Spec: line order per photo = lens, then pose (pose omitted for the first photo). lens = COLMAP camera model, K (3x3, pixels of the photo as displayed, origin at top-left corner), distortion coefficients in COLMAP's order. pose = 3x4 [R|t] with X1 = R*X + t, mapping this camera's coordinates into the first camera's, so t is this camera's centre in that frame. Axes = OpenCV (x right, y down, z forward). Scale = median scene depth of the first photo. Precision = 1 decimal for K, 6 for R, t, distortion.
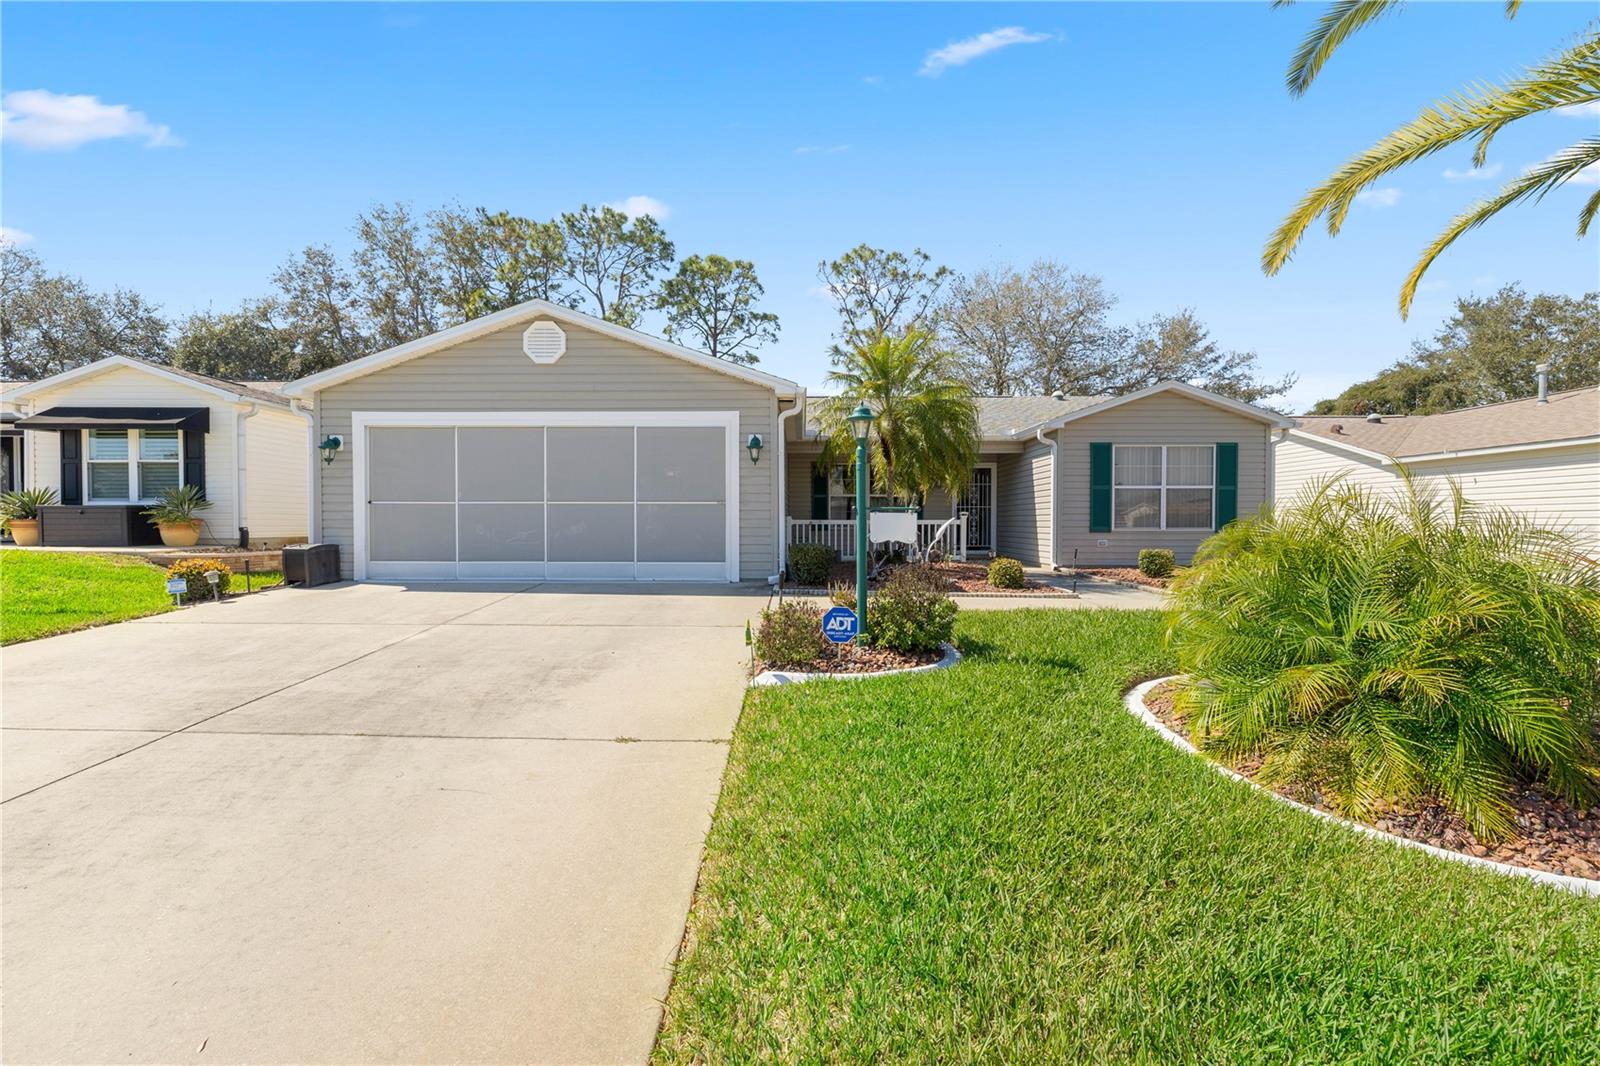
lens RADIAL K [[684.1, 0, 798.4], [0, 684.1, 546.1], [0, 0, 1]] dist [0.000425, 0.000496]
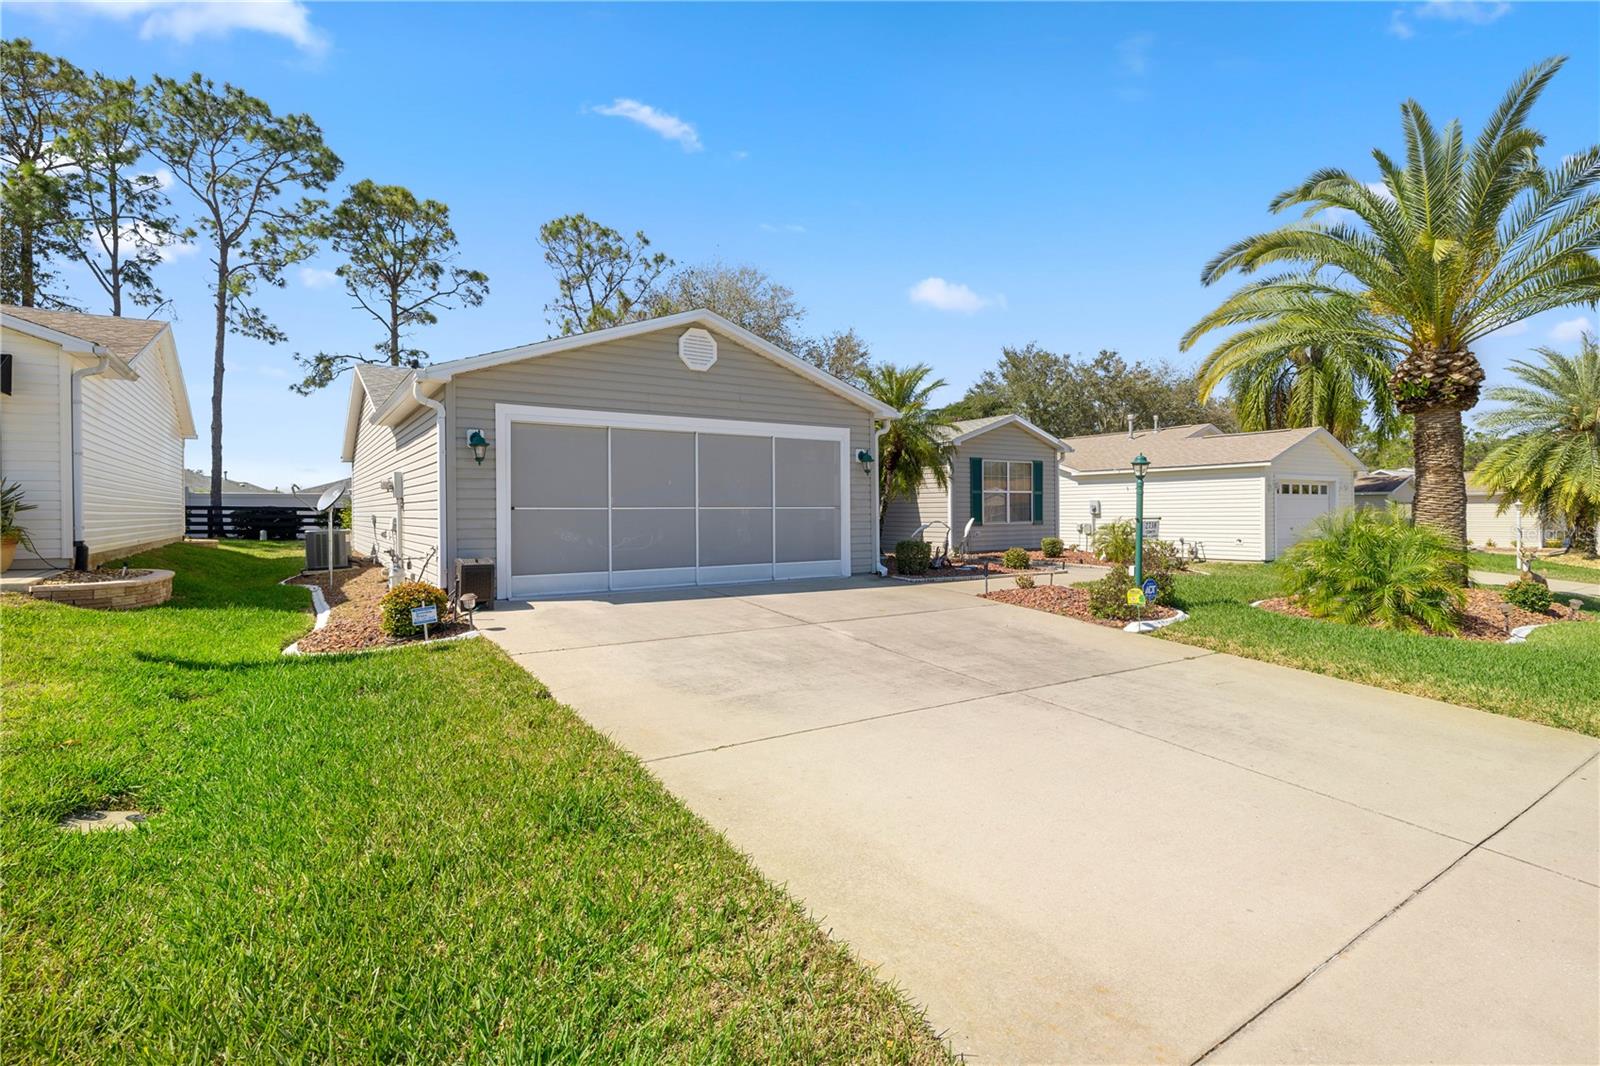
lens RADIAL K [[750.7, 0, 800.0], [0, 750.7, 533.0], [0, 0, 1]] dist [-0.002745, -0.000071]
pose [[0.824021, -0.022449, 0.566115, -0.656189], [0.023752, 0.999705, 0.005070, -0.021693], [-0.566062, 0.009269, 0.824311, 0.002904]]
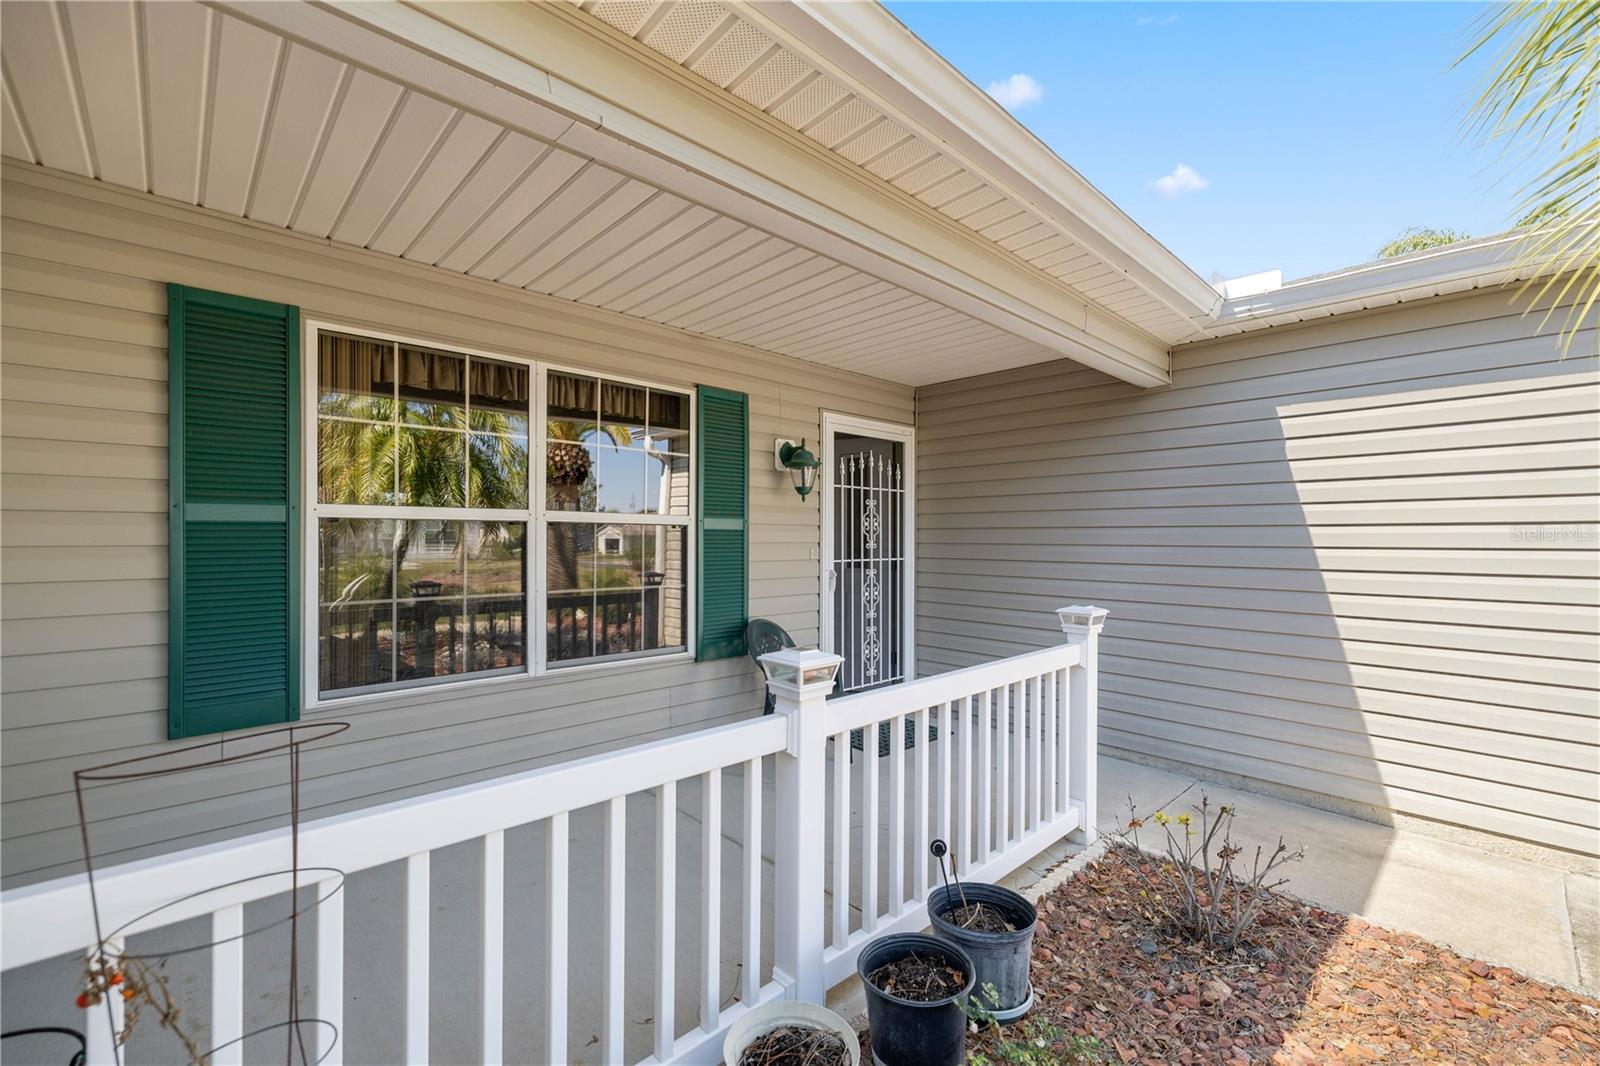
lens RADIAL K [[672.7, 0, 802.9], [0, 672.7, 531.2], [0, 0, 1]] dist [-0.000223, -0.000062]
pose [[0.727133, 0.004941, 0.686479, 0.427476], [0.020202, 0.999387, -0.028592, -0.070875], [-0.686199, 0.034659, 0.726588, 0.733303]]
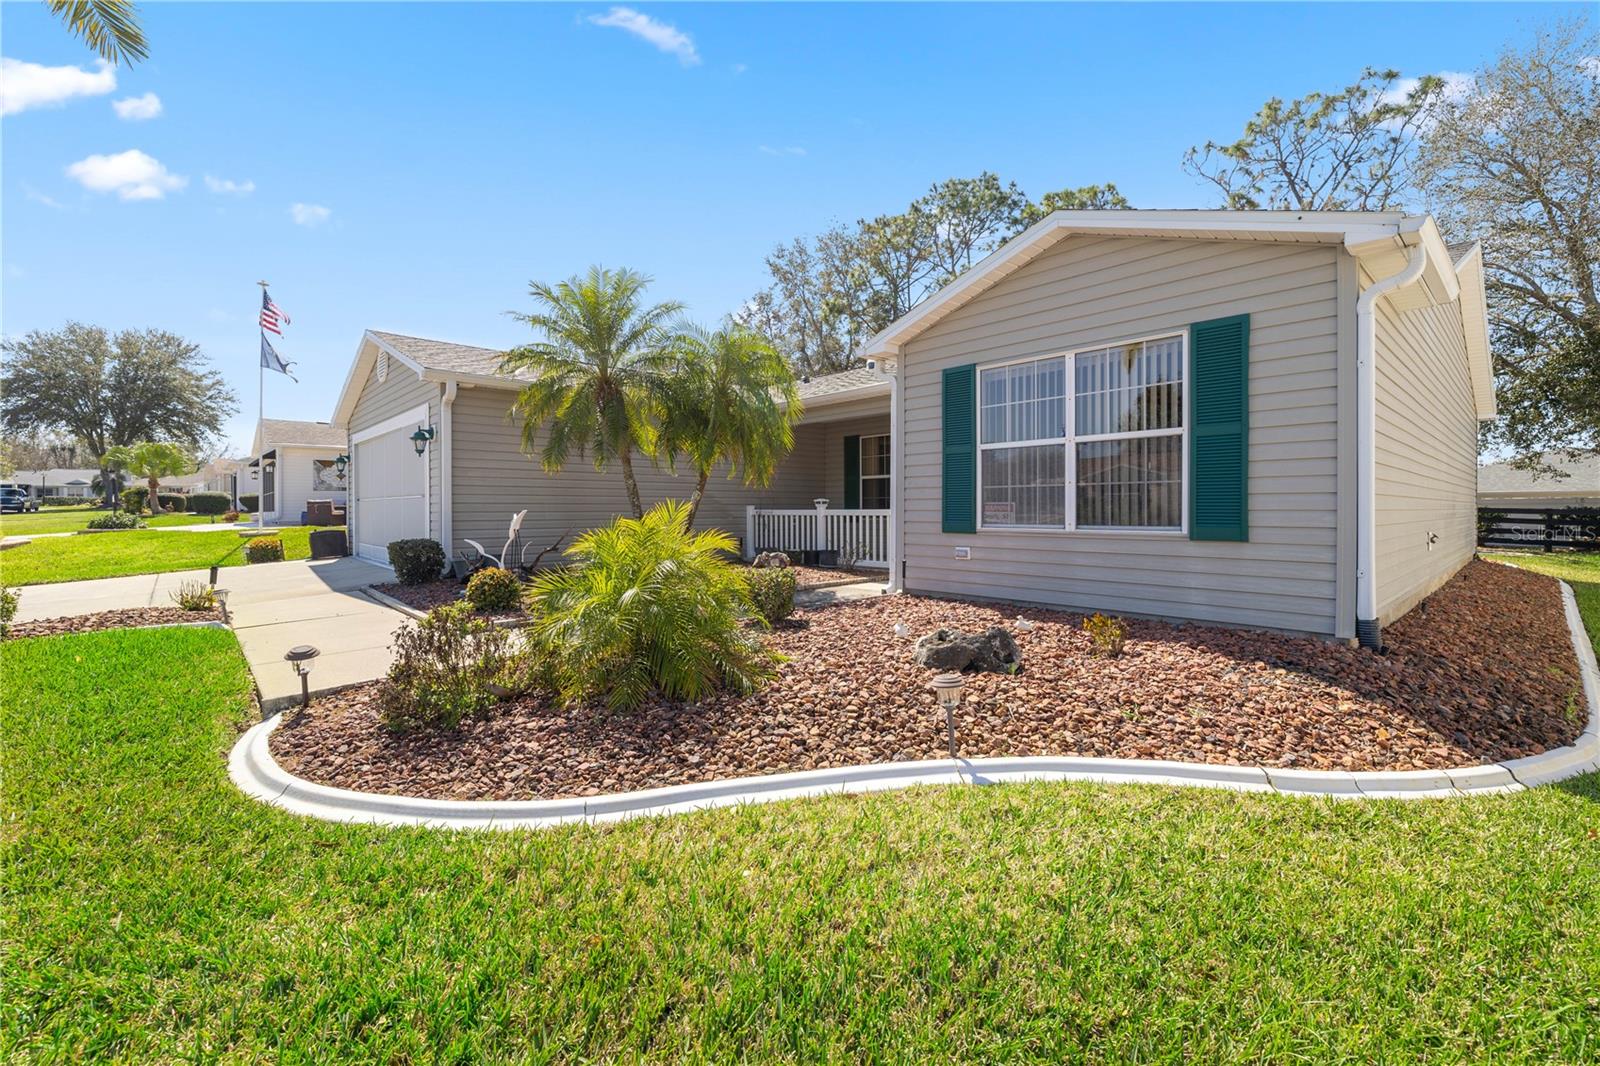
lens RADIAL K [[696.2, 0, 802.3], [0, 696.2, 515.6], [0, 0, 1]] dist [0.001817, 0.000271]
pose [[0.681656, 0.002022, -0.731670, 0.758889], [-0.020847, 0.999644, -0.016660, -0.022223], [0.731376, 0.026610, 0.681455, 0.538609]]
